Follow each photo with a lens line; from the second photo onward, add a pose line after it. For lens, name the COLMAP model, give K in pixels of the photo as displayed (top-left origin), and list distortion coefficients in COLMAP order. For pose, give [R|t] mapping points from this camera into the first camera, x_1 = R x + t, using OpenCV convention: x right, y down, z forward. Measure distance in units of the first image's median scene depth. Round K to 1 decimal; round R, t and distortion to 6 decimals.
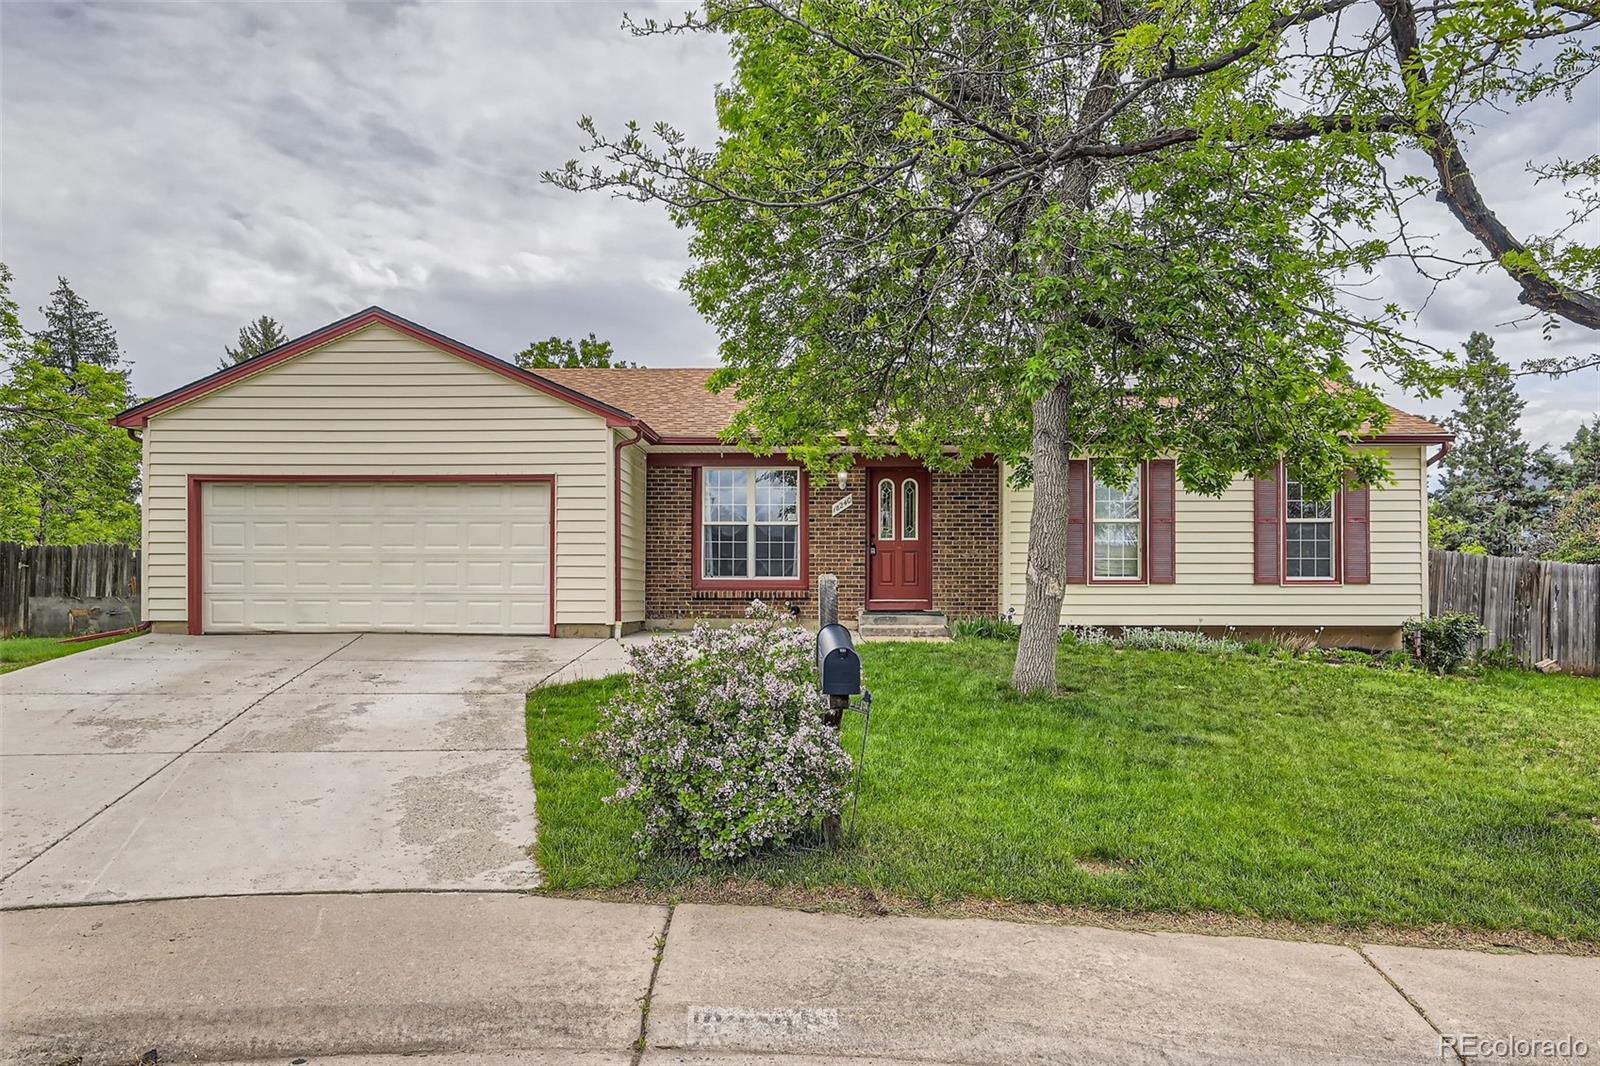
lens RADIAL K [[1007.5, 0, 799.0], [0, 1007.5, 580.6], [0, 0, 1]] dist [-0.001574, 0.000240]
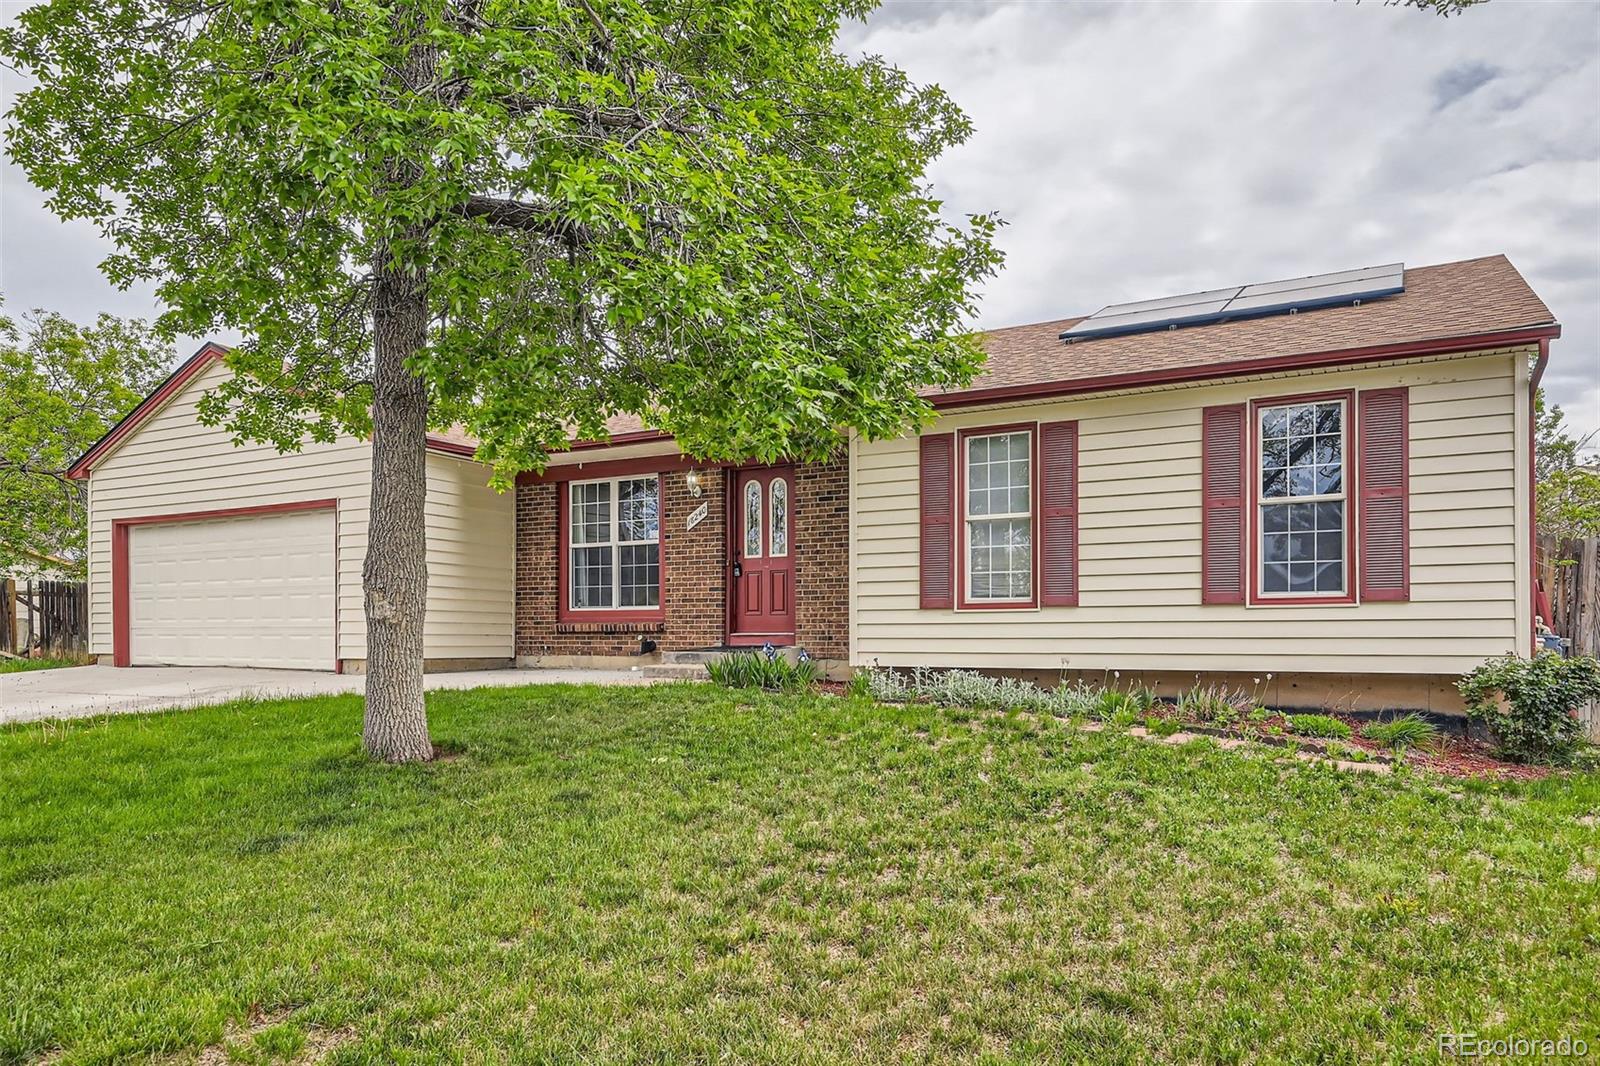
lens RADIAL K [[1045.6, 0, 796.7], [0, 1045.6, 627.8], [0, 0, 1]] dist [-0.000477, -0.000098]
pose [[0.892741, -0.006115, -0.450529, 0.519762], [0.007837, 0.999967, 0.001957, 0.014375], [0.450502, -0.005278, 0.892760, 0.299870]]
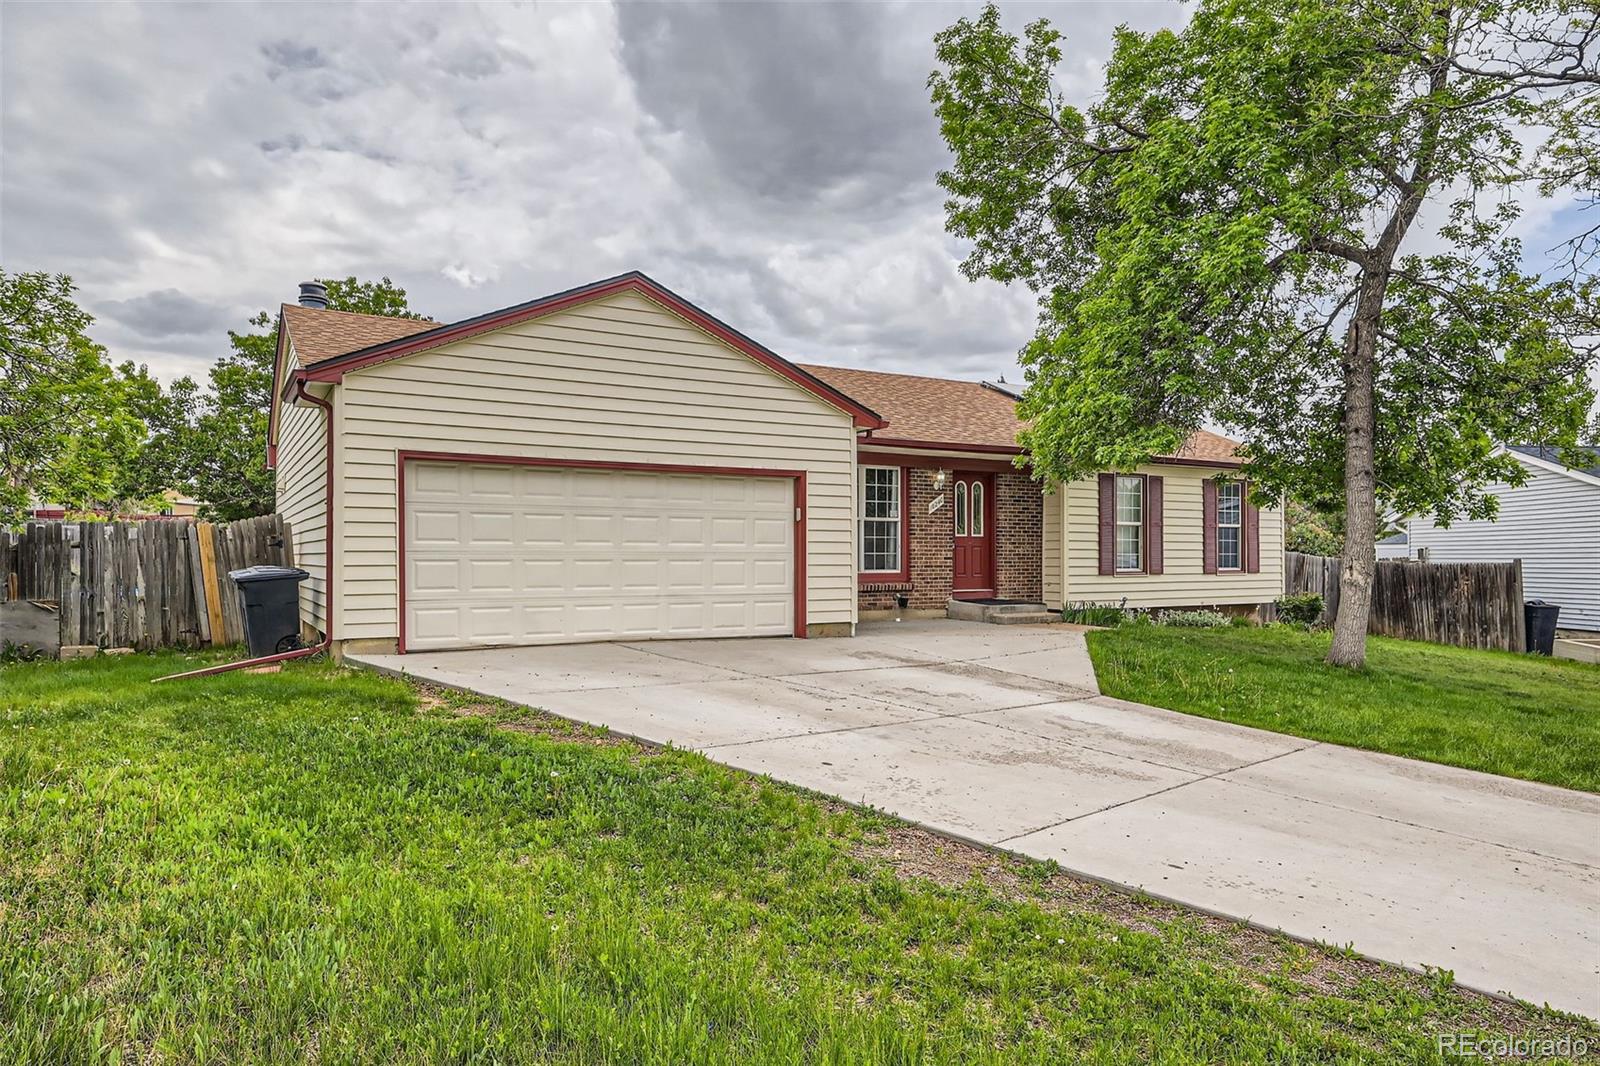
lens RADIAL K [[1007.5, 0, 799.0], [0, 1007.5, 580.6], [0, 0, 1]] dist [-0.001574, 0.000240]
pose [[0.848512, -0.014299, 0.528982, -0.699467], [-0.001385, 0.999571, 0.029241, -0.025230], [-0.529174, -0.025544, 0.848129, 0.157634]]
